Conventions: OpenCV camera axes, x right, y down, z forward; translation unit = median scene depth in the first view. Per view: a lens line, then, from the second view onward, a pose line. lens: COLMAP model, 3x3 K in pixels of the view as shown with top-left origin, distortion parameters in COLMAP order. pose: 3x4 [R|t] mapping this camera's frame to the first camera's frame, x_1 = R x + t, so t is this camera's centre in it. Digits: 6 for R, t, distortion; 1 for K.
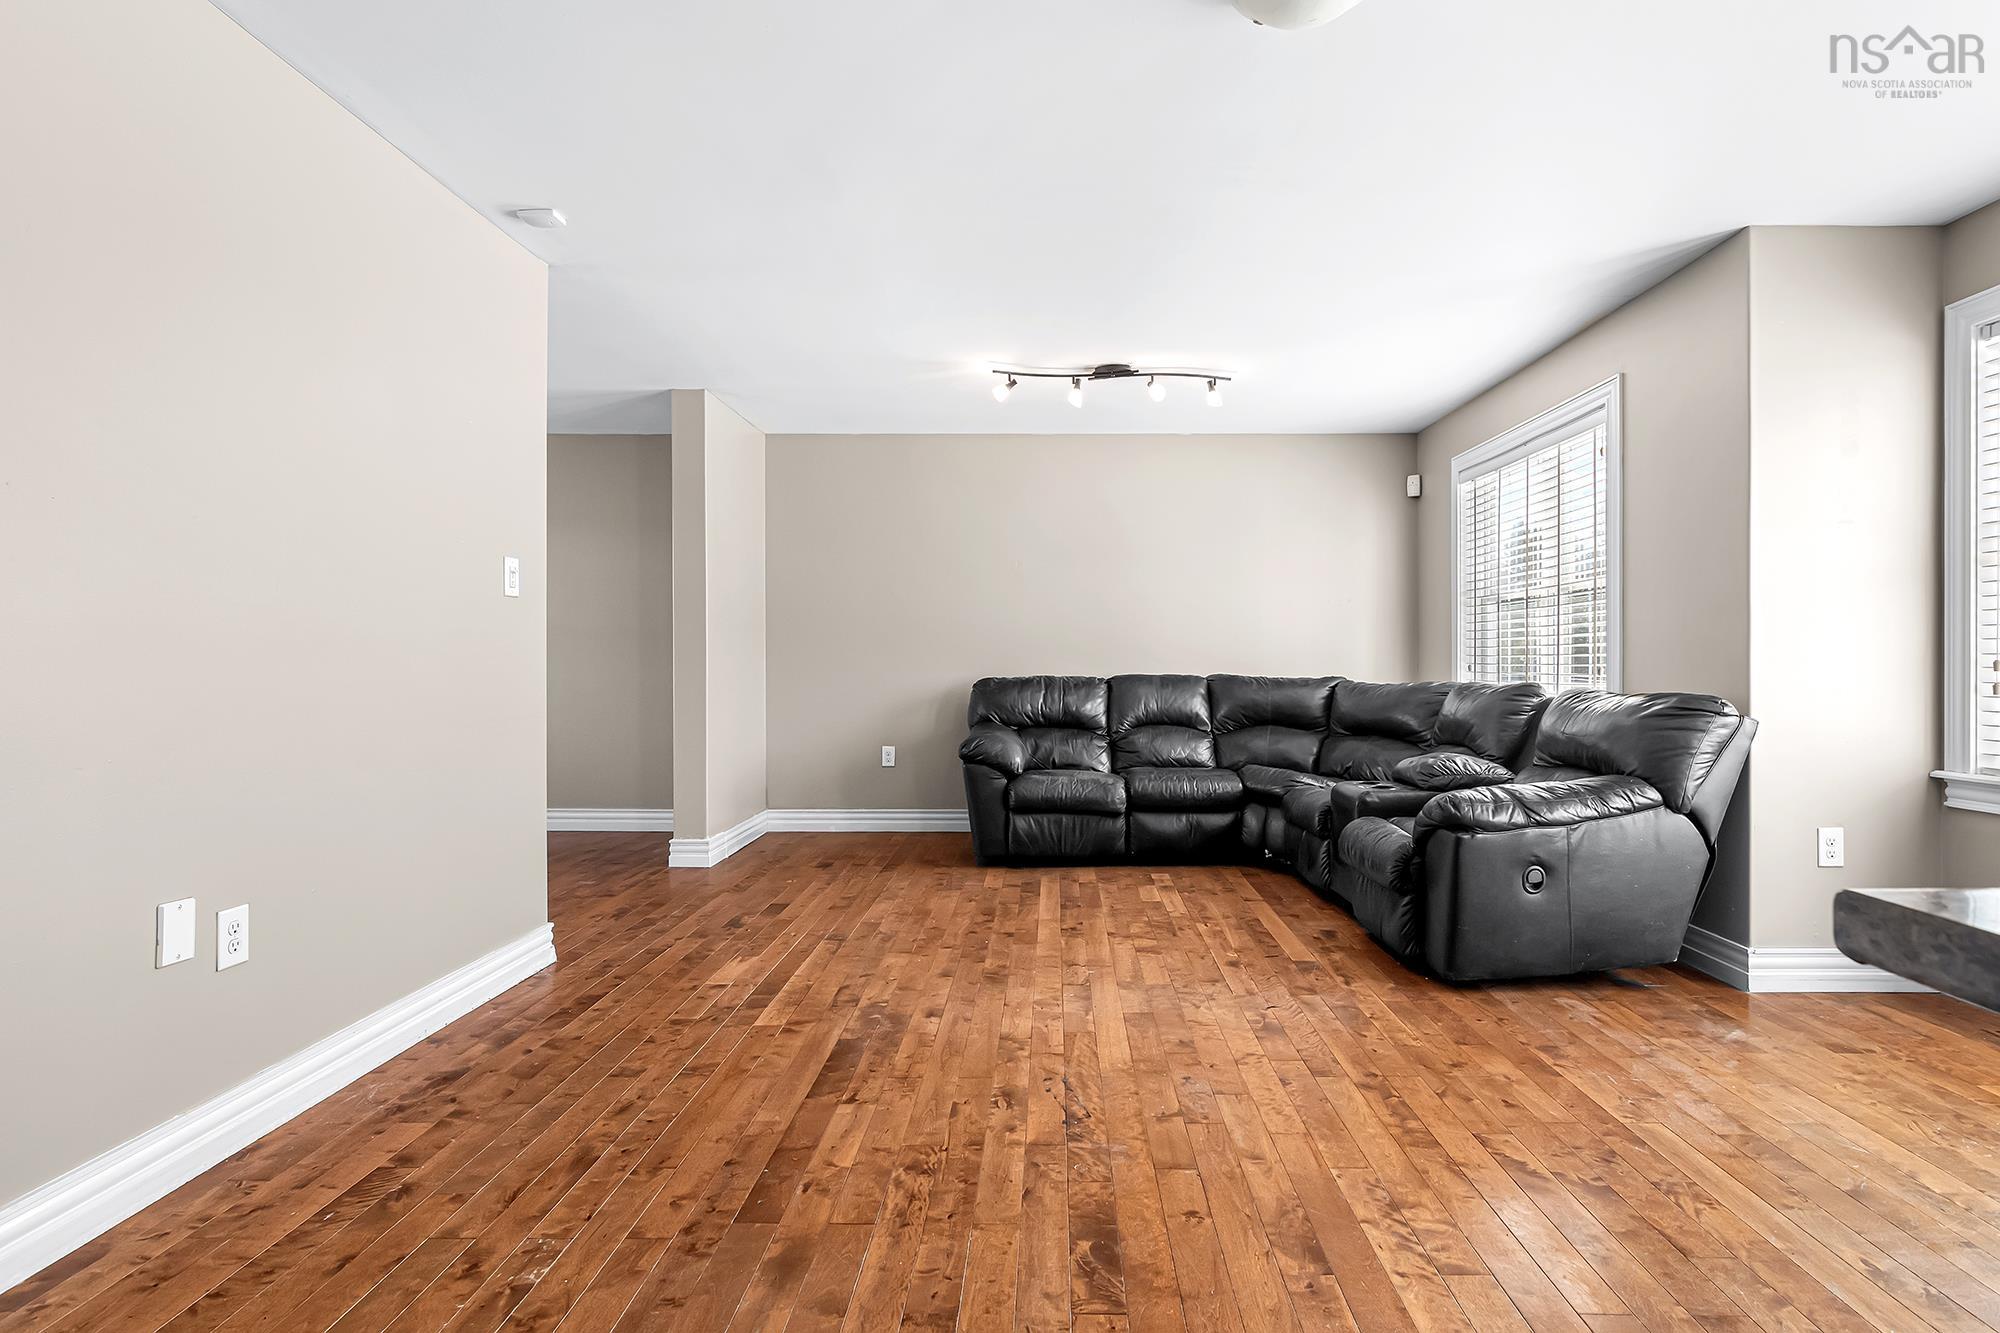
lens RADIAL K [[935.8, 0, 1036.5], [0, 935.8, 673.3], [0, 0, 1]] dist [-0.011193, 0.000166]
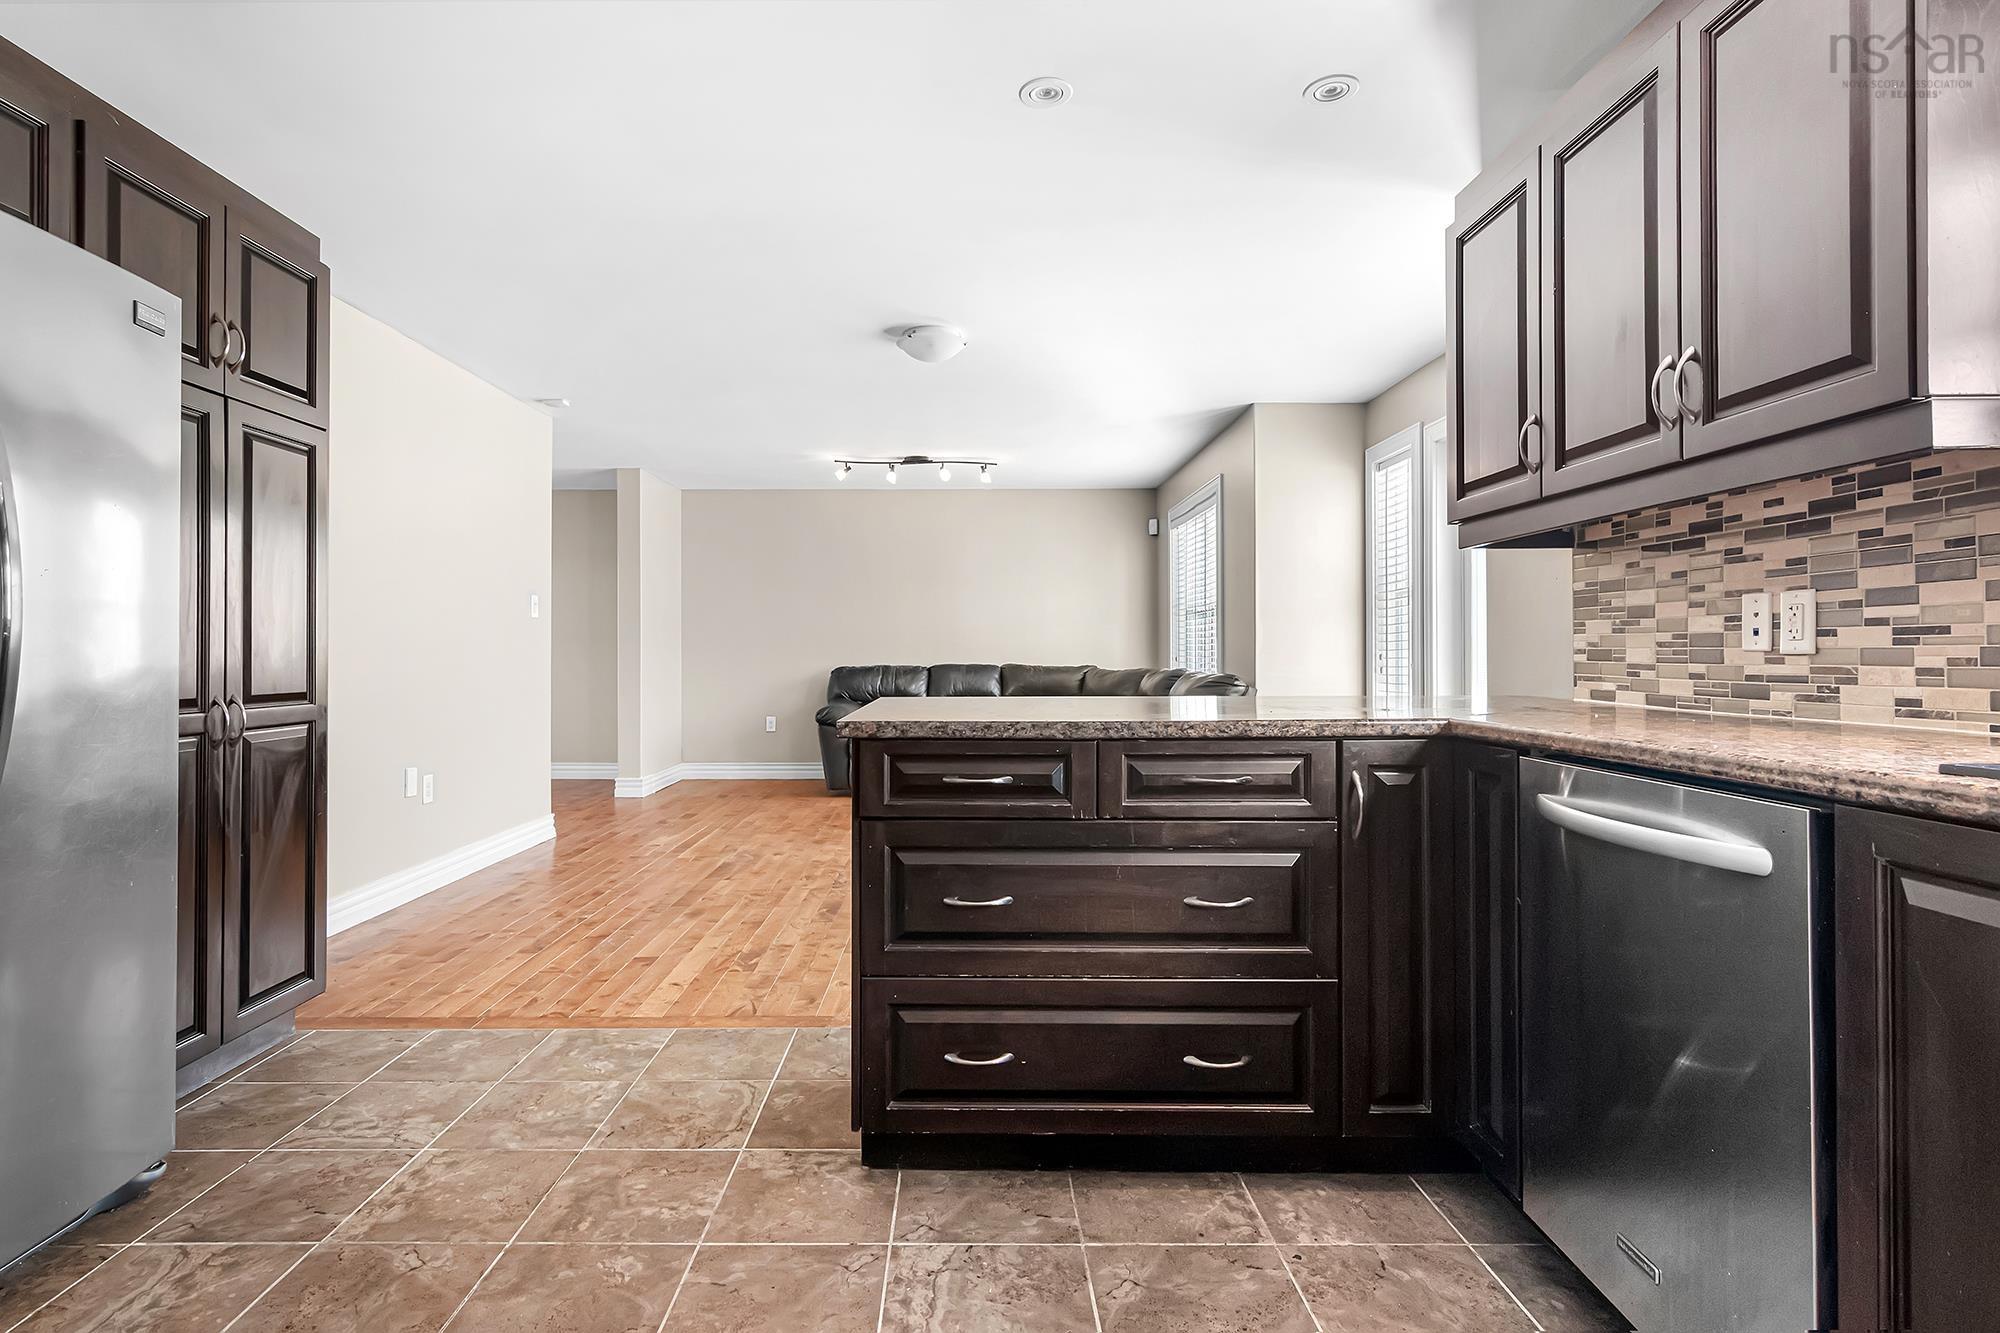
lens RADIAL K [[993.6, 0, 963.6], [0, 993.6, 660.4], [0, 0, 1]] dist [-0.000458, 0.007091]
pose [[0.999999, -0.000532, -0.001328, 0.149309], [0.000524, 0.999984, -0.005571, 0.004380], [0.001331, 0.005570, 0.999984, -0.541948]]
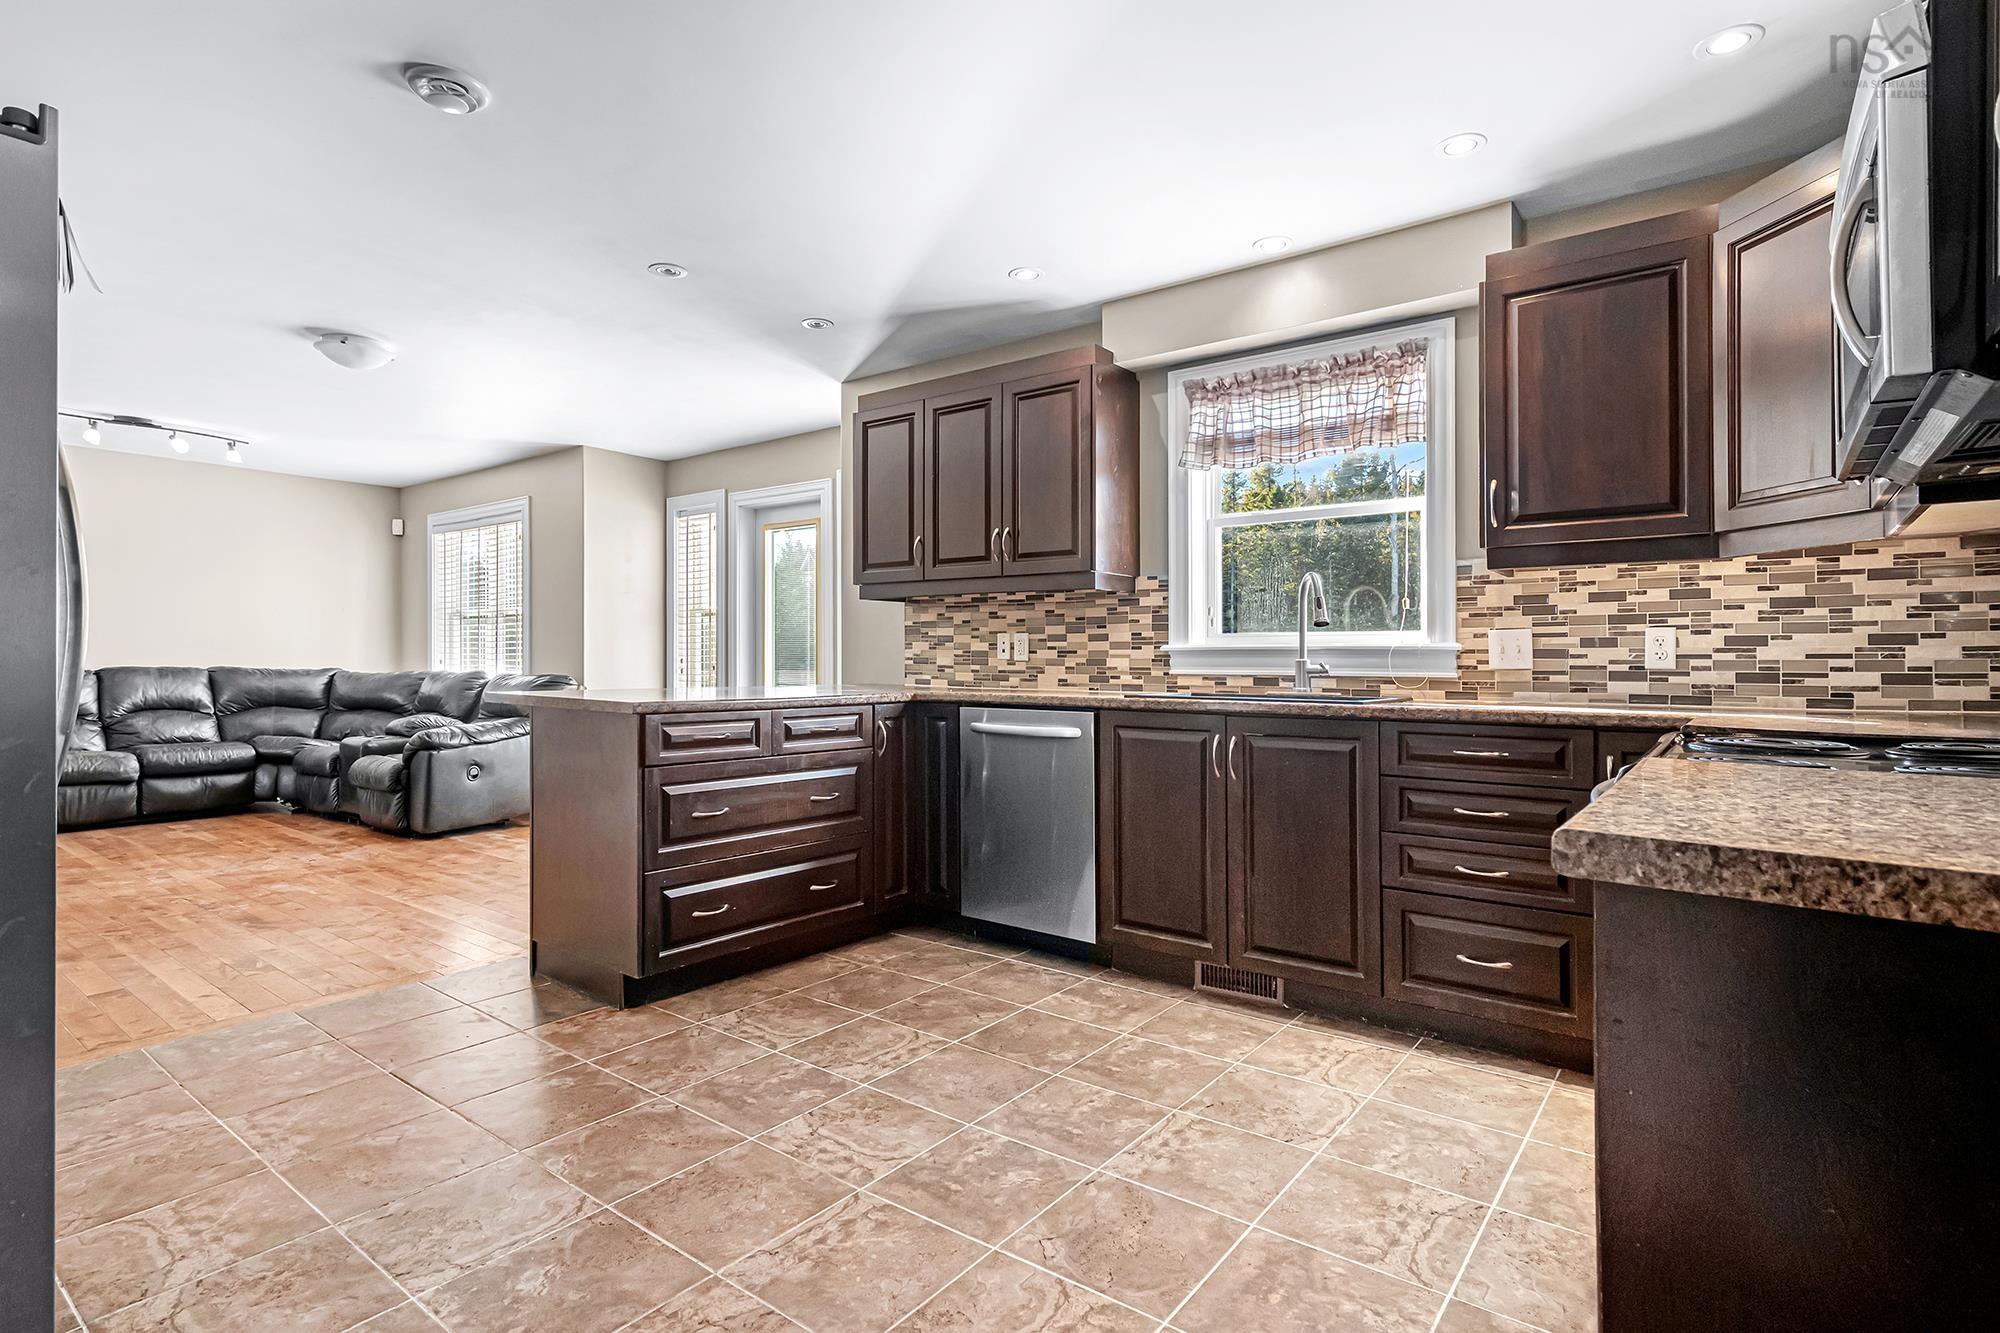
lens RADIAL K [[1018.9, 0, 1040.0], [0, 1018.9, 666.6], [0, 0, 1]] dist [-0.000410, 0.001076]
pose [[0.575165, 0.000373, 0.818038, -0.311398], [0.002082, 0.999996, -0.001919, 0.007162], [-0.818035, 0.002807, 0.575161, -0.709478]]
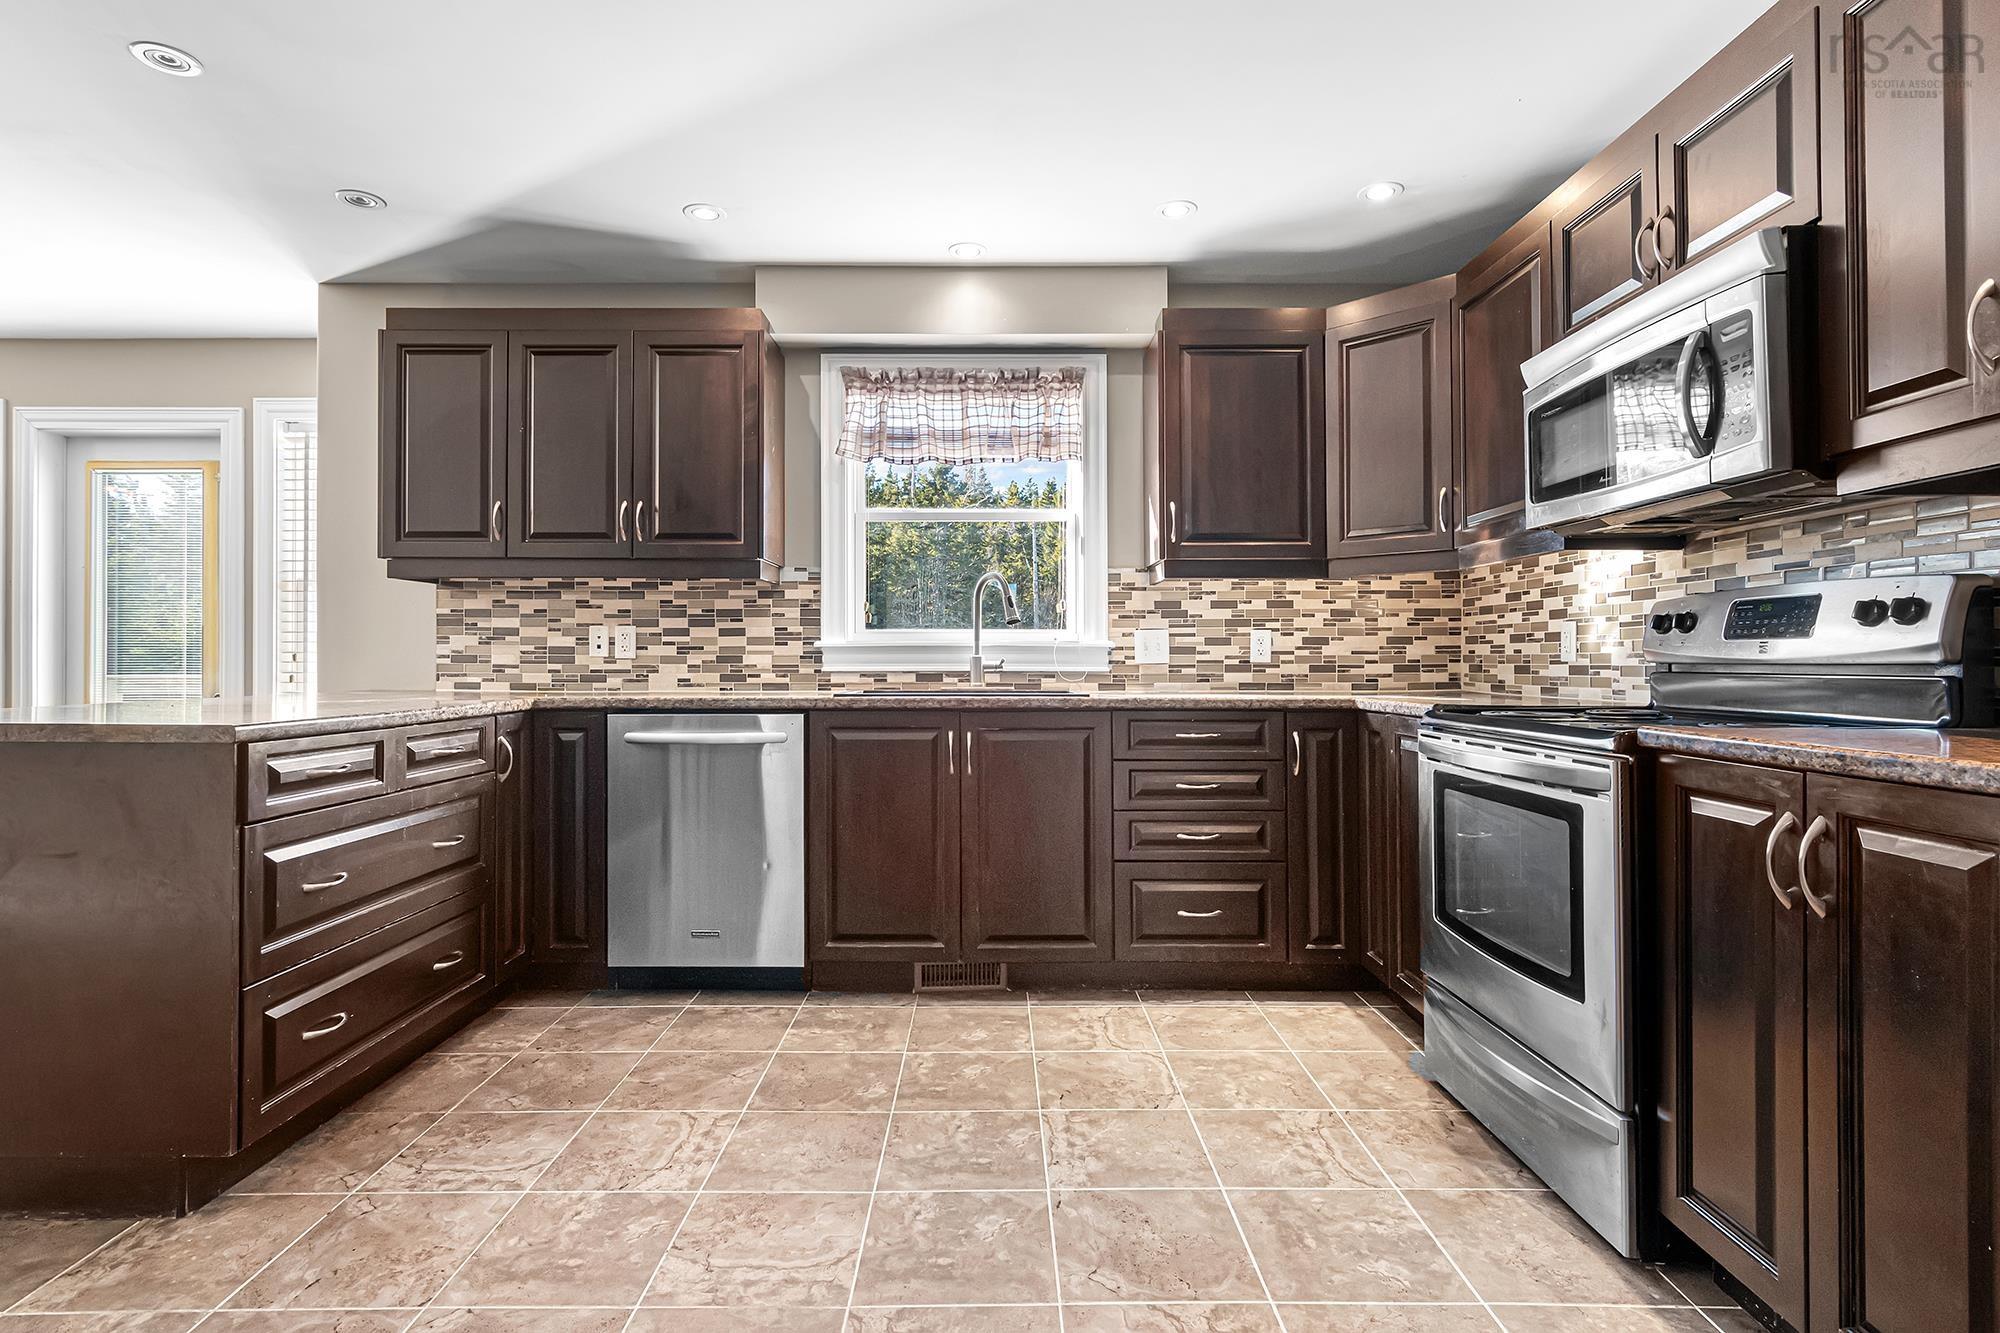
lens RADIAL K [[994.9, 0, 1020.9], [0, 994.9, 661.1], [0, 0, 1]] dist [0.006752, 0.002369]
pose [[-0.039659, 0.000053, 0.999213, -0.353295], [0.009713, 0.999953, 0.000332, 0.004813], [-0.999166, 0.009718, -0.039658, -0.412643]]
